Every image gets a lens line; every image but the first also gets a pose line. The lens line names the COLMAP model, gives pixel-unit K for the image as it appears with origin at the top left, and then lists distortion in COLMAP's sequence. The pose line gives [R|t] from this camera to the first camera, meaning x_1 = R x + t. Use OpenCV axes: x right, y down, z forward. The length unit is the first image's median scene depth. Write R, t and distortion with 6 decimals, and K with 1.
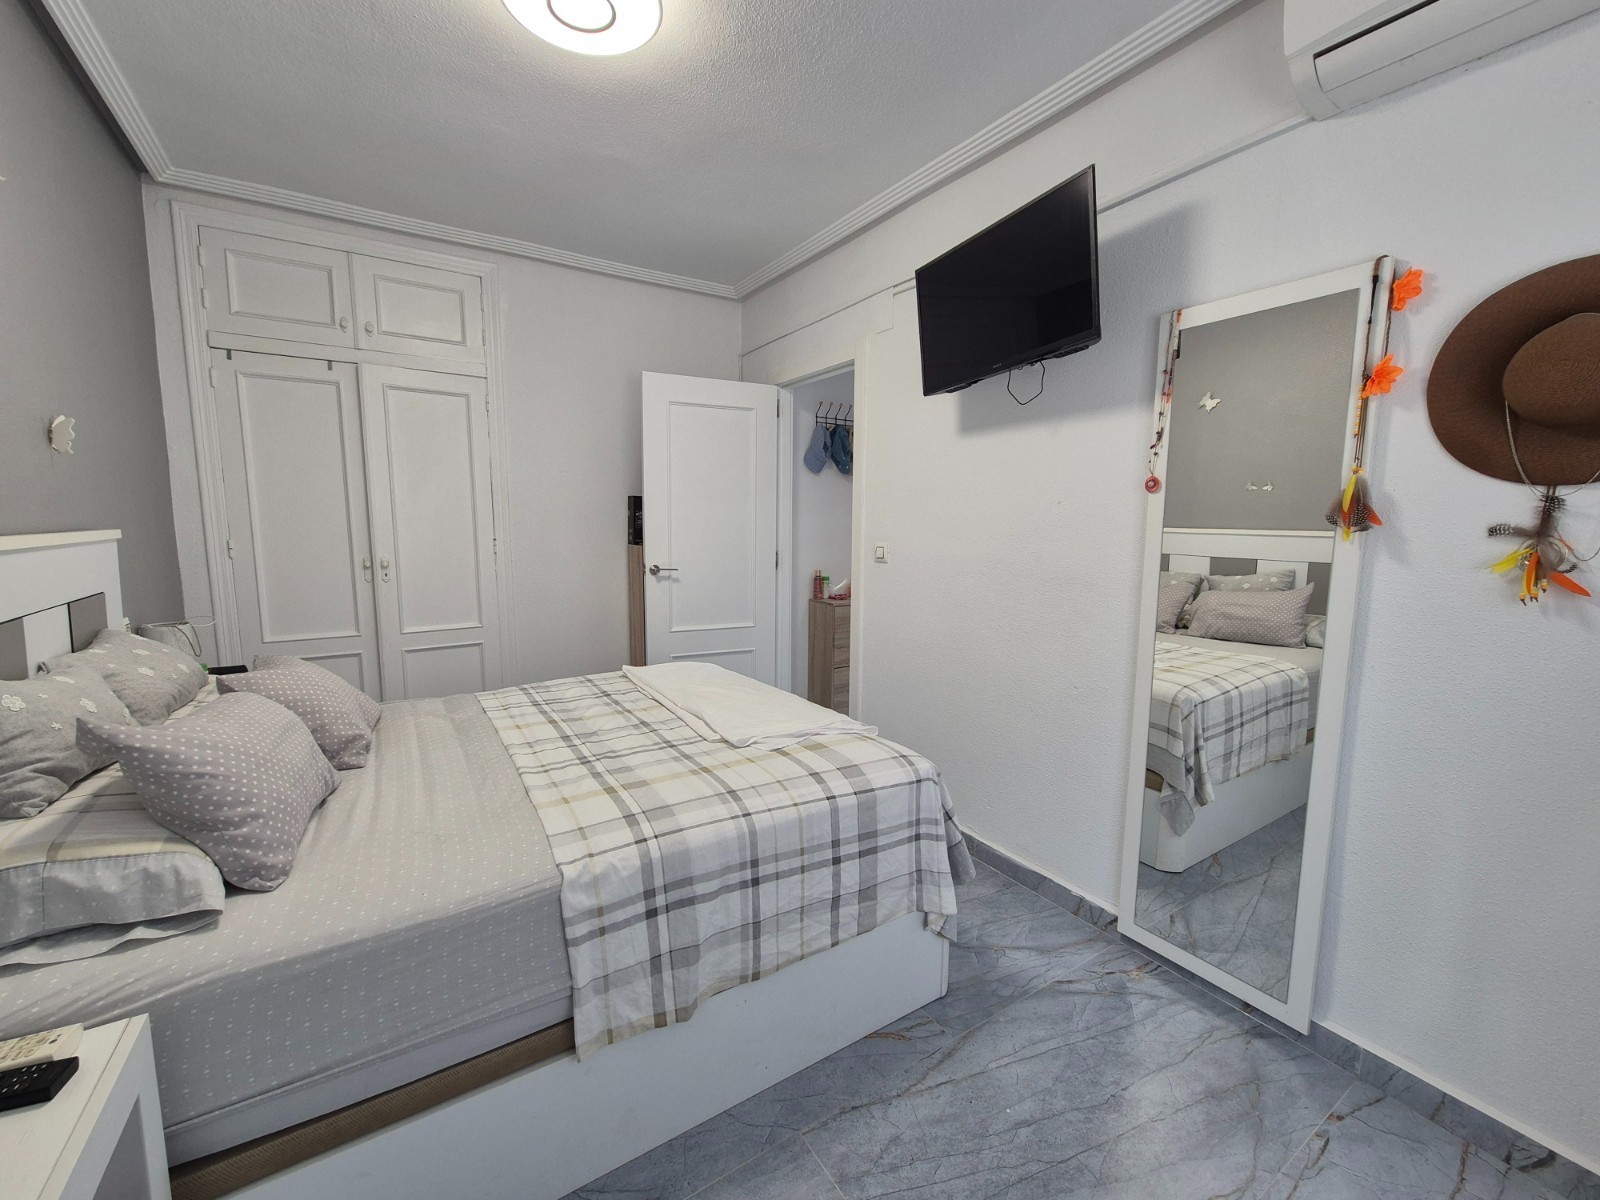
lens RADIAL K [[659.5, 0, 809.3], [0, 659.5, 598.4], [0, 0, 1]] dist [-0.000940, 0.000173]
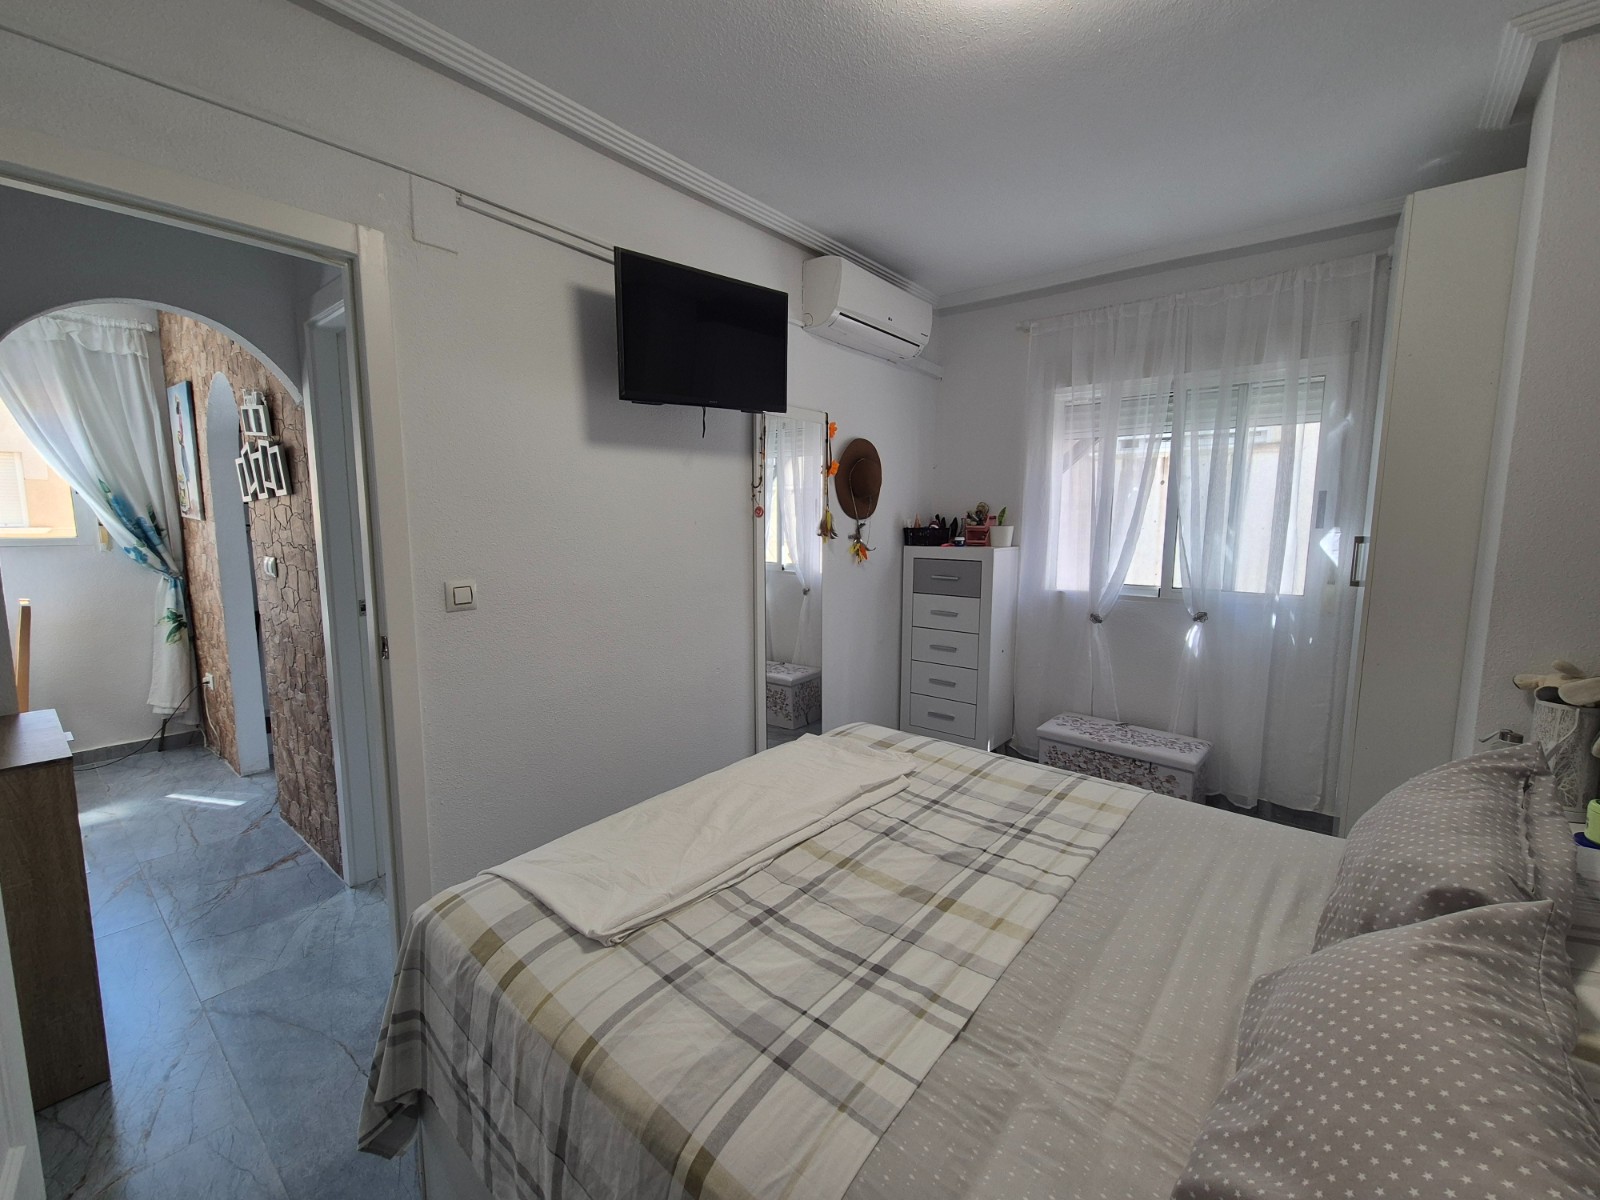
lens RADIAL K [[659.5, 0, 809.1], [0, 659.5, 601.2], [0, 0, 1]] dist [-0.000940, 0.000173]
pose [[-0.305016, -0.127496, 0.943774, -0.977976], [0.105963, 0.980301, 0.166677, -0.217369], [-0.946434, 0.150844, -0.285497, 1.382744]]
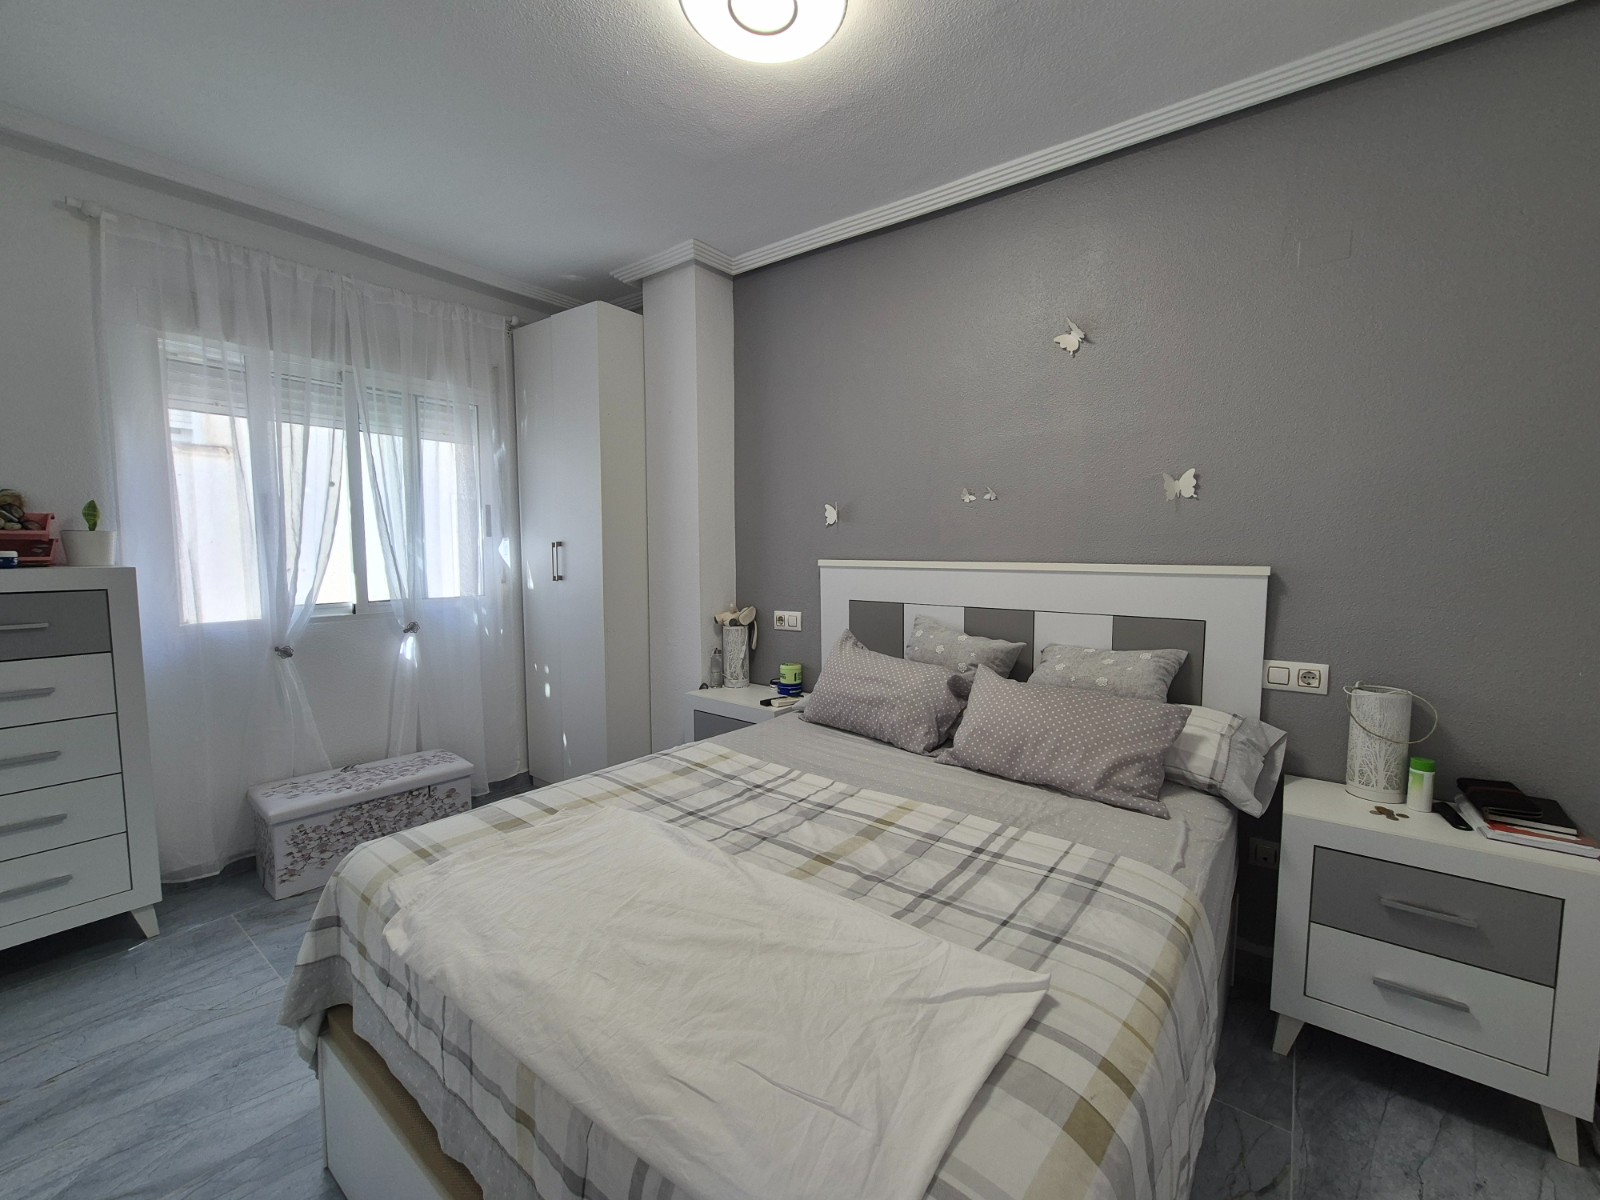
lens RADIAL K [[659.5, 0, 807.8], [0, 659.5, 601.7], [0, 0, 1]] dist [-0.000940, 0.000173]
pose [[-0.943305, 0.016331, -0.331525, -0.071194], [-0.050785, 0.979928, 0.192775, -0.218241], [0.328019, 0.198682, -0.923542, 1.785948]]
